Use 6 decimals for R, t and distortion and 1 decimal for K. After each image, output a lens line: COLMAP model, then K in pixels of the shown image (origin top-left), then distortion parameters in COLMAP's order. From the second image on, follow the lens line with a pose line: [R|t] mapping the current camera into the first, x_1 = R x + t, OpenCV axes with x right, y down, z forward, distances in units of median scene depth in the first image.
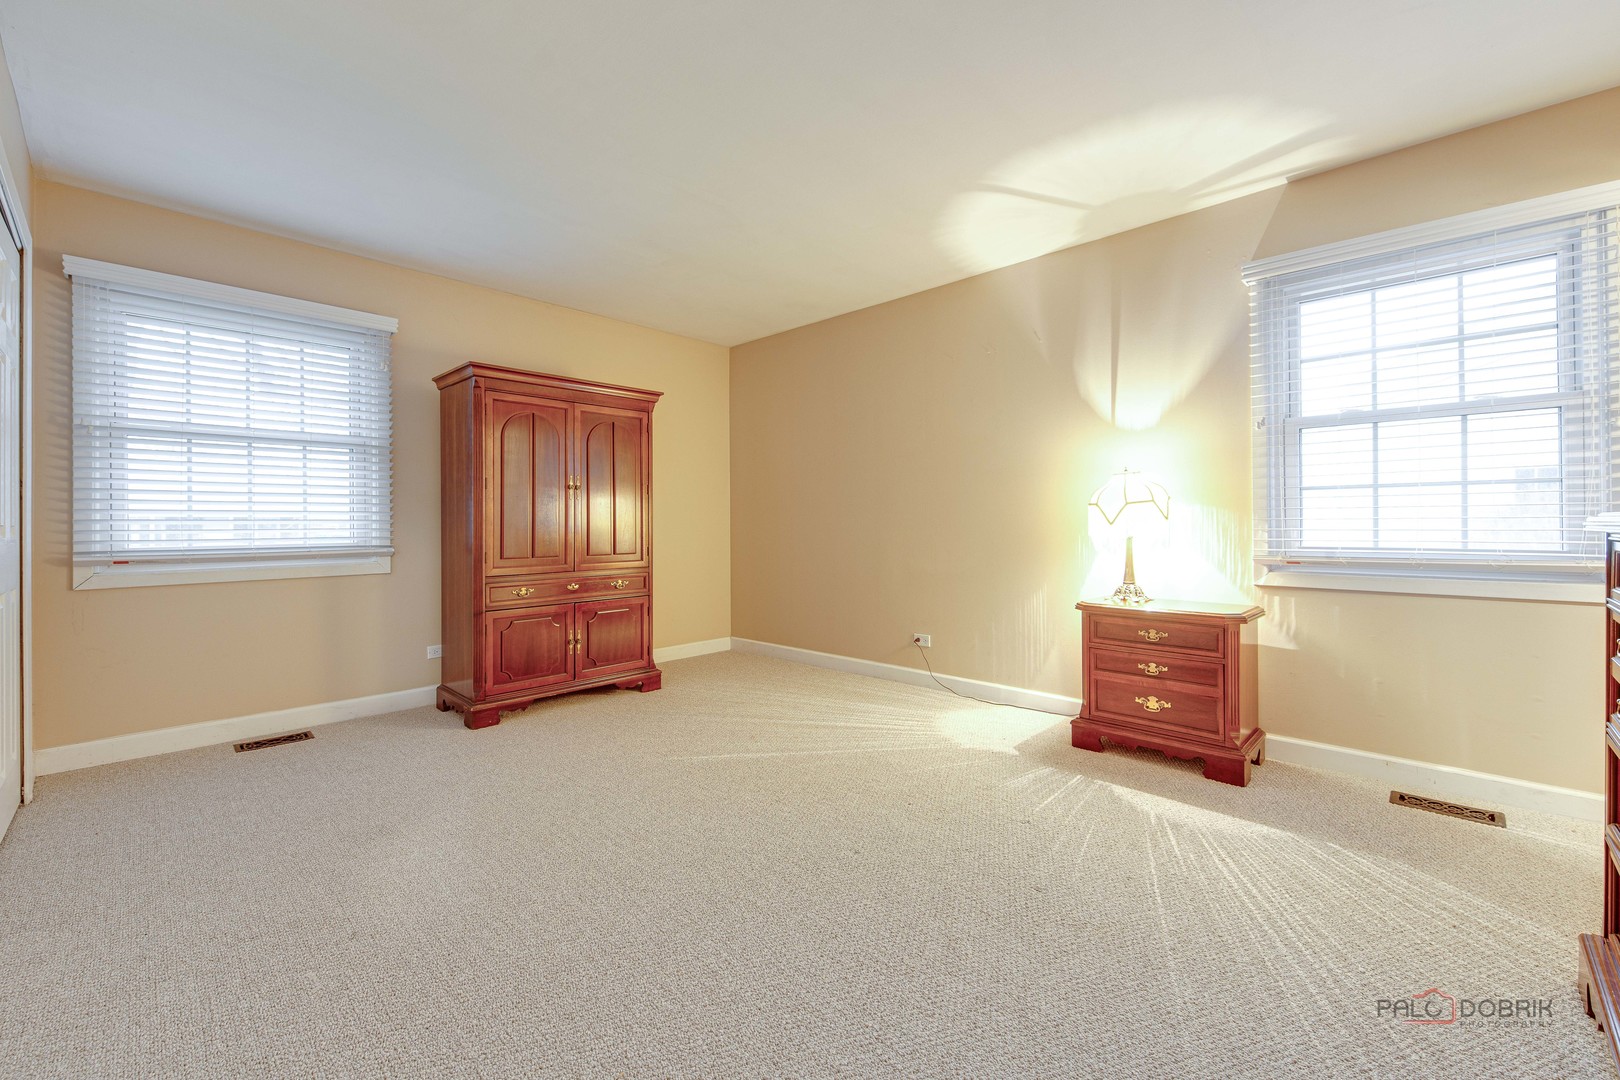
lens RADIAL K [[648.9, 0, 812.3], [0, 648.9, 531.0], [0, 0, 1]] dist [0.002576, -0.002557]
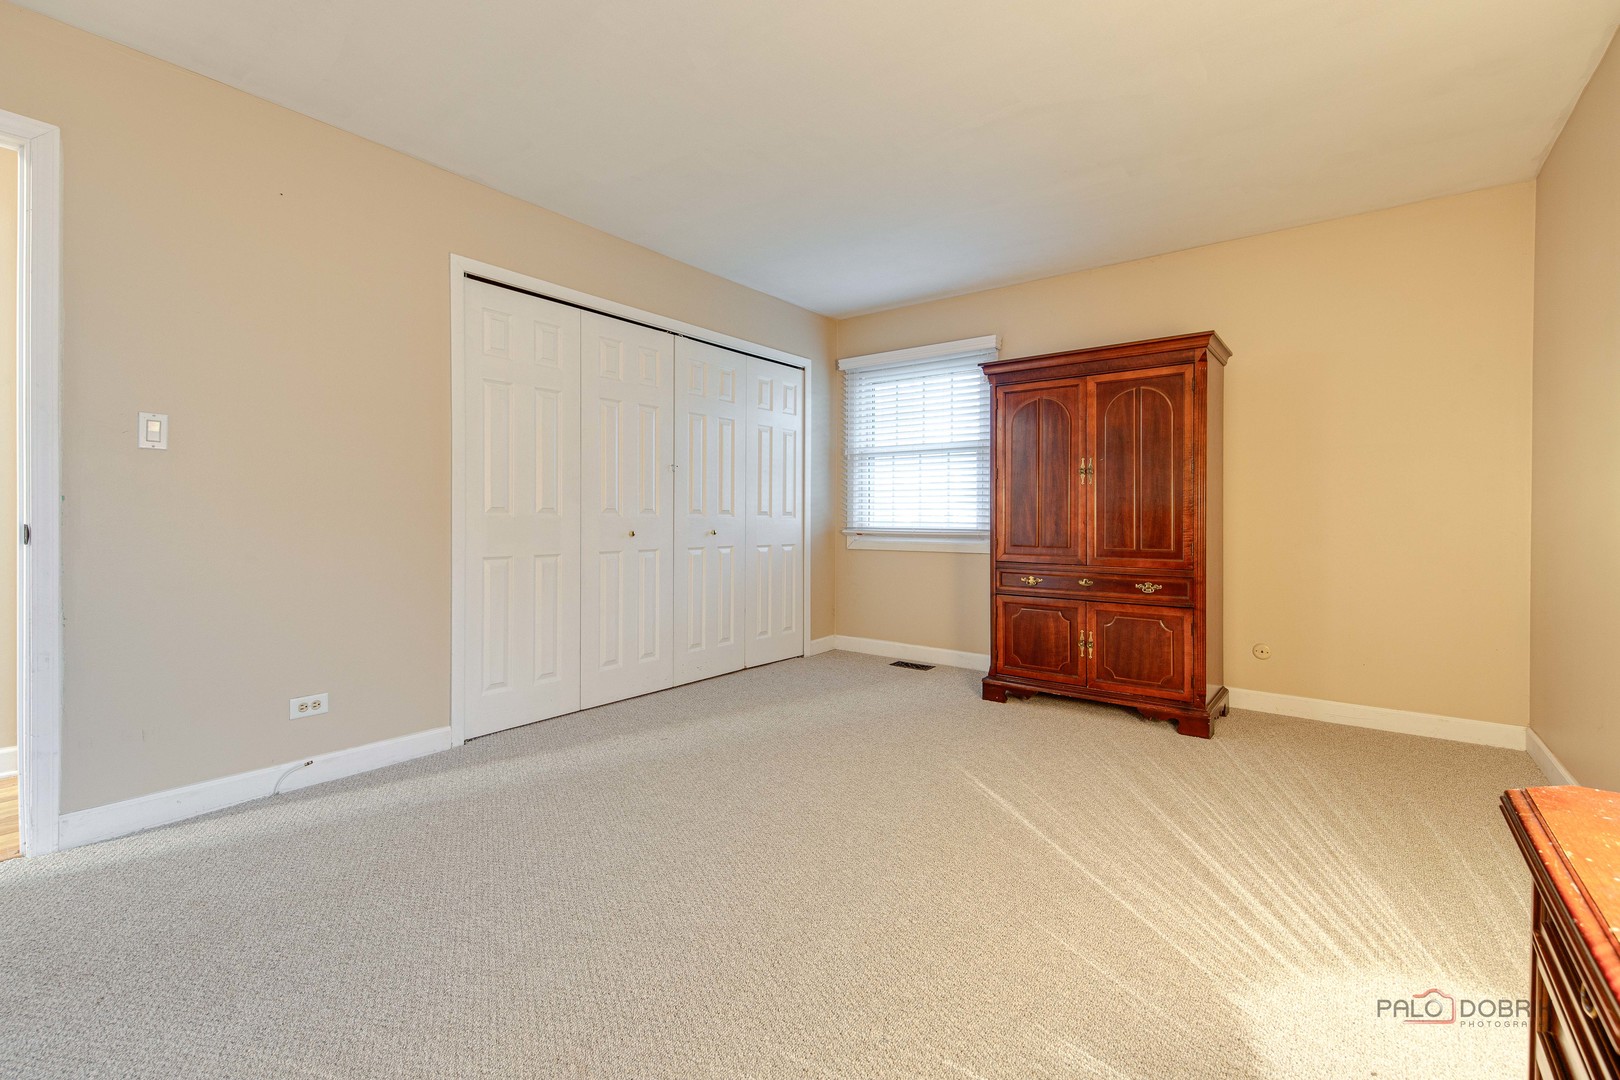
lens RADIAL K [[699.9, 0, 797.8], [0, 699.9, 520.9], [0, 0, 1]] dist [-0.012006, -0.003303]
pose [[0.093394, 0.016425, -0.995494, 0.607670], [-0.011293, 0.999817, 0.015437, -0.010131], [0.995565, 0.009800, 0.093562, 0.565534]]
